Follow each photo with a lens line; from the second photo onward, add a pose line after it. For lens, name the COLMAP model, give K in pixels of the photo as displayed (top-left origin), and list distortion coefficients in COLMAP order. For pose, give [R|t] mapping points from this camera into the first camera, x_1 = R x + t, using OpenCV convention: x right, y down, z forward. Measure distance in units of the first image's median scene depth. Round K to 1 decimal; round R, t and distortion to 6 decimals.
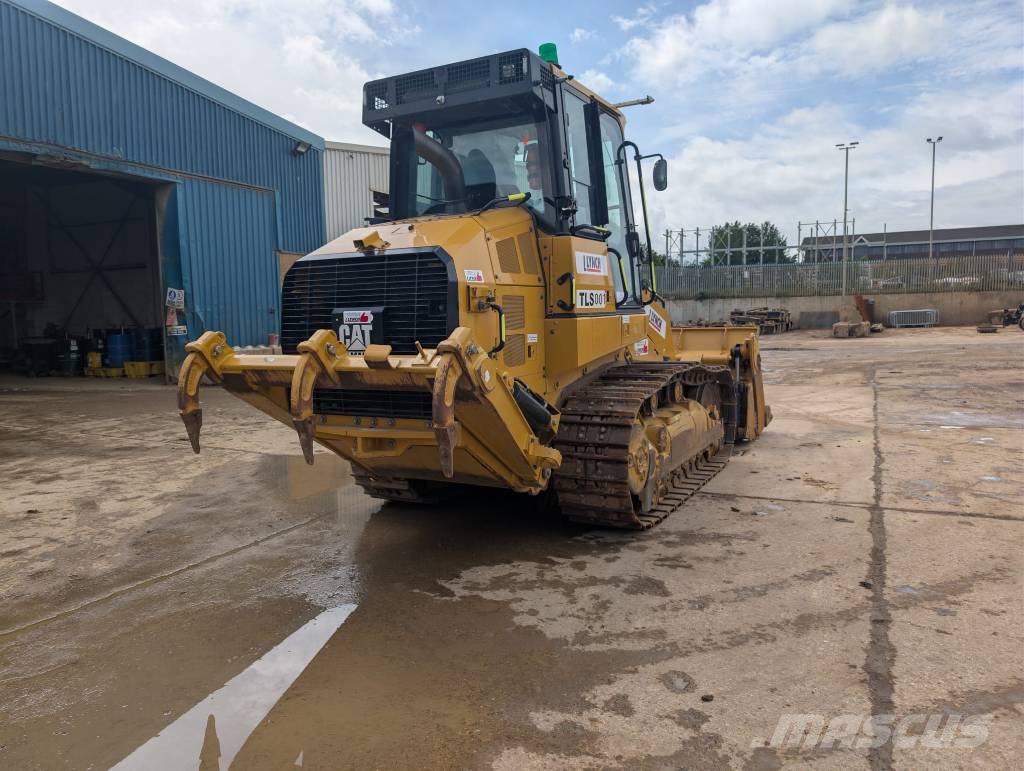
lens RADIAL K [[739.7, 0, 502.5], [0, 739.7, 376.8], [0, 0, 1]] dist [0.011256, -0.002423]
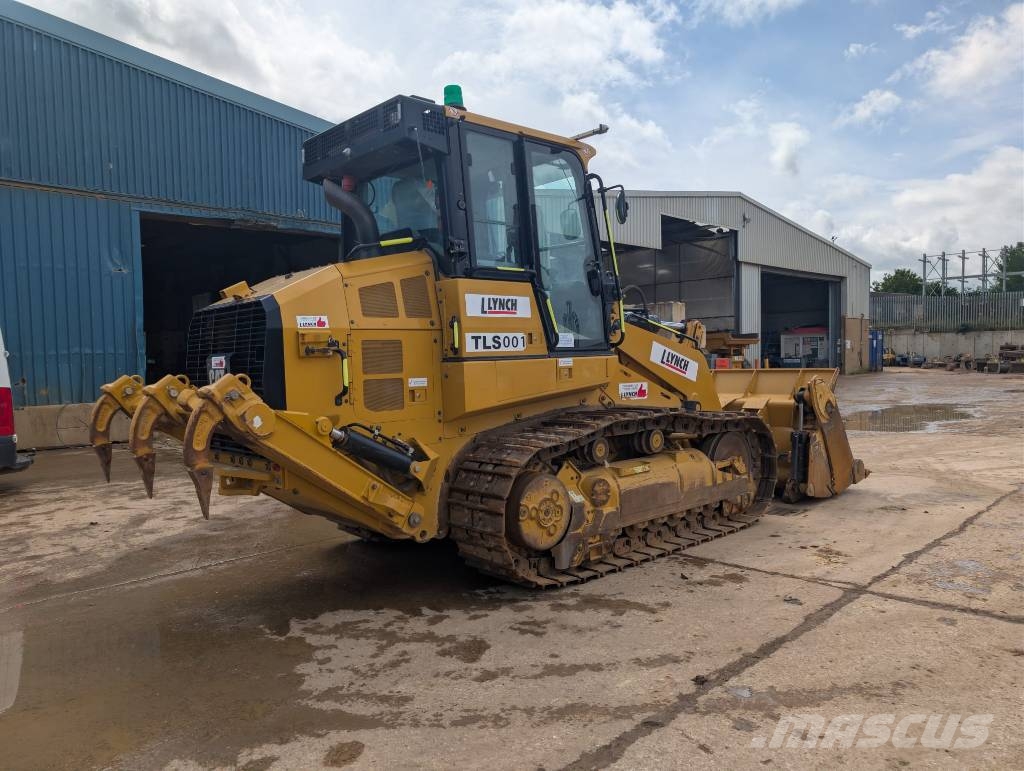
lens RADIAL K [[736.6, 0, 510.4], [0, 736.6, 389.1], [0, 0, 1]] dist [0.013528, -0.005532]
pose [[0.946997, 0.011484, -0.321036, 0.481461], [-0.021593, 0.999376, -0.027946, -0.018943], [0.320515, 0.033397, 0.946655, 0.108965]]
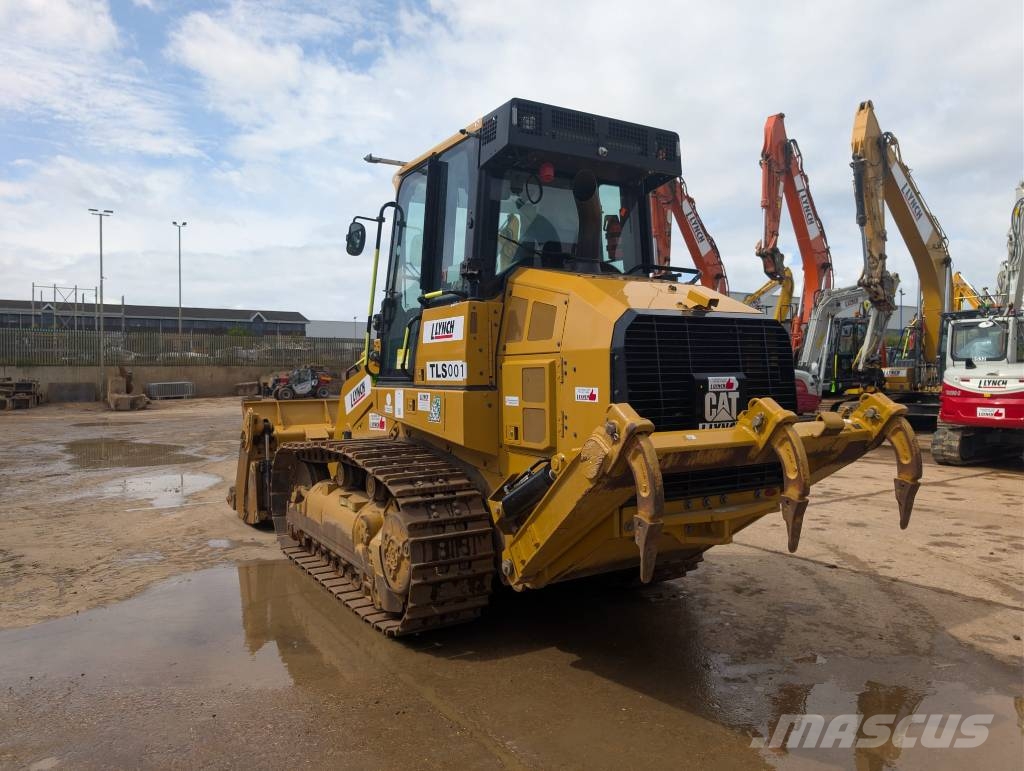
lens RADIAL K [[738.8, 0, 519.2], [0, 738.8, 379.1], [0, 0, 1]] dist [0.010576, -0.002976]
pose [[0.498400, 0.011409, 0.866872, -0.959990], [0.070134, 0.996106, -0.053433, -0.048970], [-0.864106, 0.087428, 0.495659, 0.676576]]
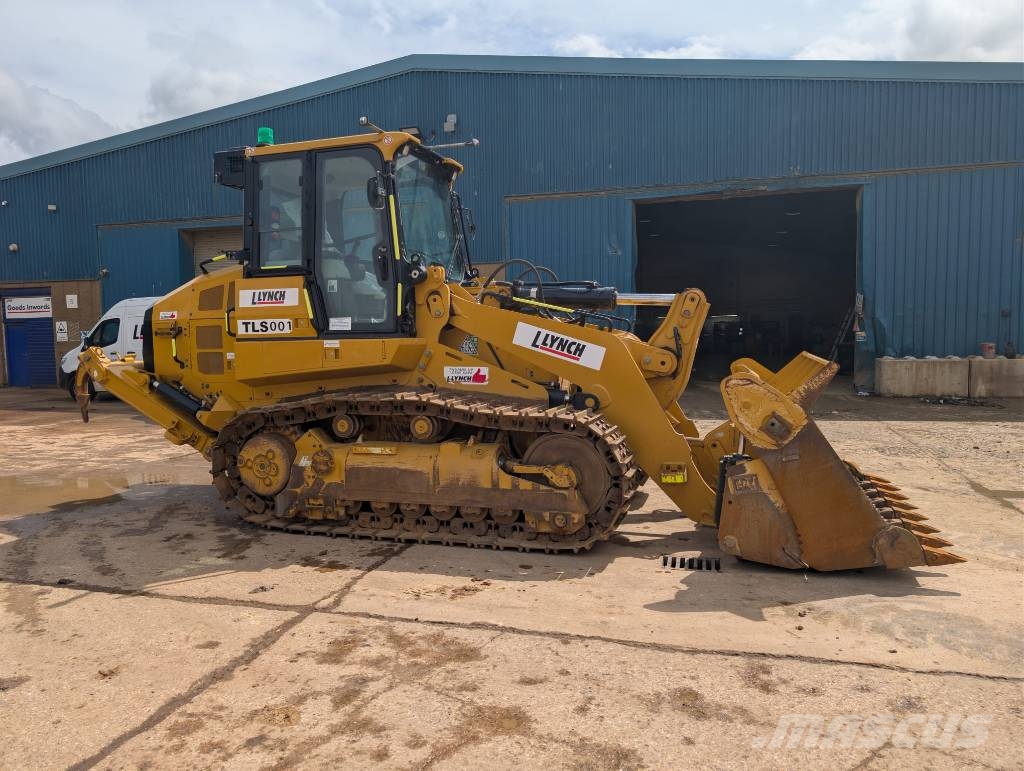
lens RADIAL K [[735.3, 0, 504.3], [0, 735.3, 387.1], [0, 0, 1]] dist [0.012712, -0.004178]
pose [[0.178741, 0.090379, -0.979736, 1.497122], [-0.069447, 0.994447, 0.079067, -0.139752], [0.981442, 0.053907, 0.184025, 1.261167]]
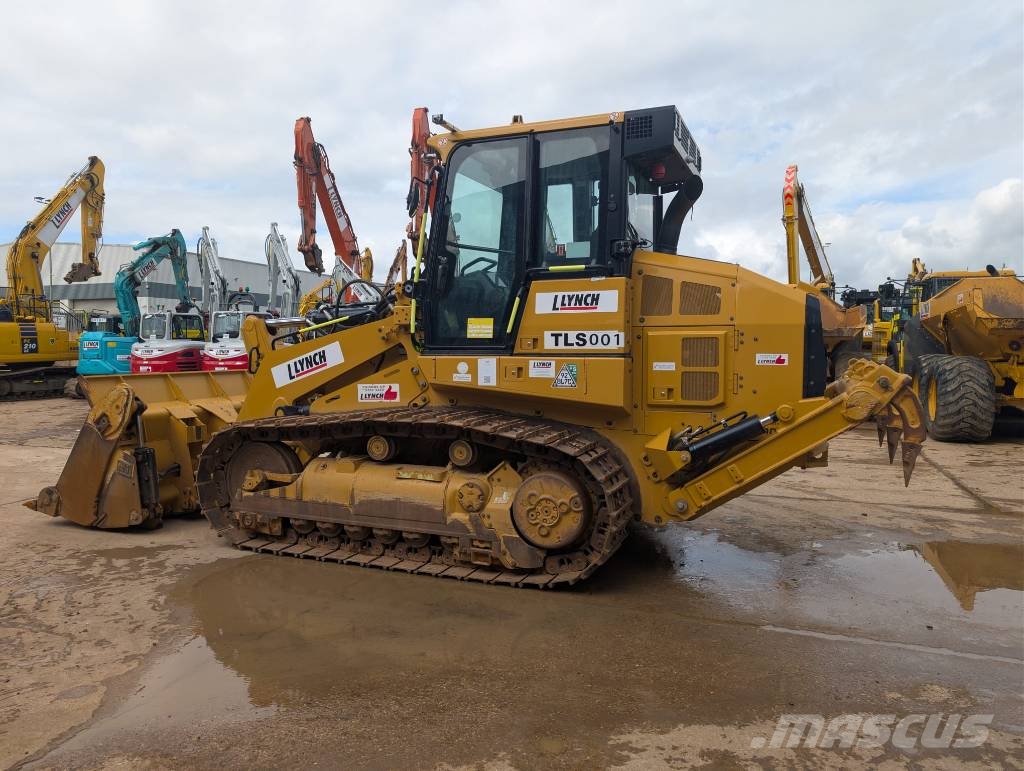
lens RADIAL K [[734.4, 0, 504.4], [0, 734.4, 380.1], [0, 0, 1]] dist [0.015621, -0.002539]
pose [[-0.104627, -0.024489, 0.994210, -1.201996], [0.086022, 0.995727, 0.033579, -0.105945], [-0.990784, 0.089037, -0.102073, 1.462327]]
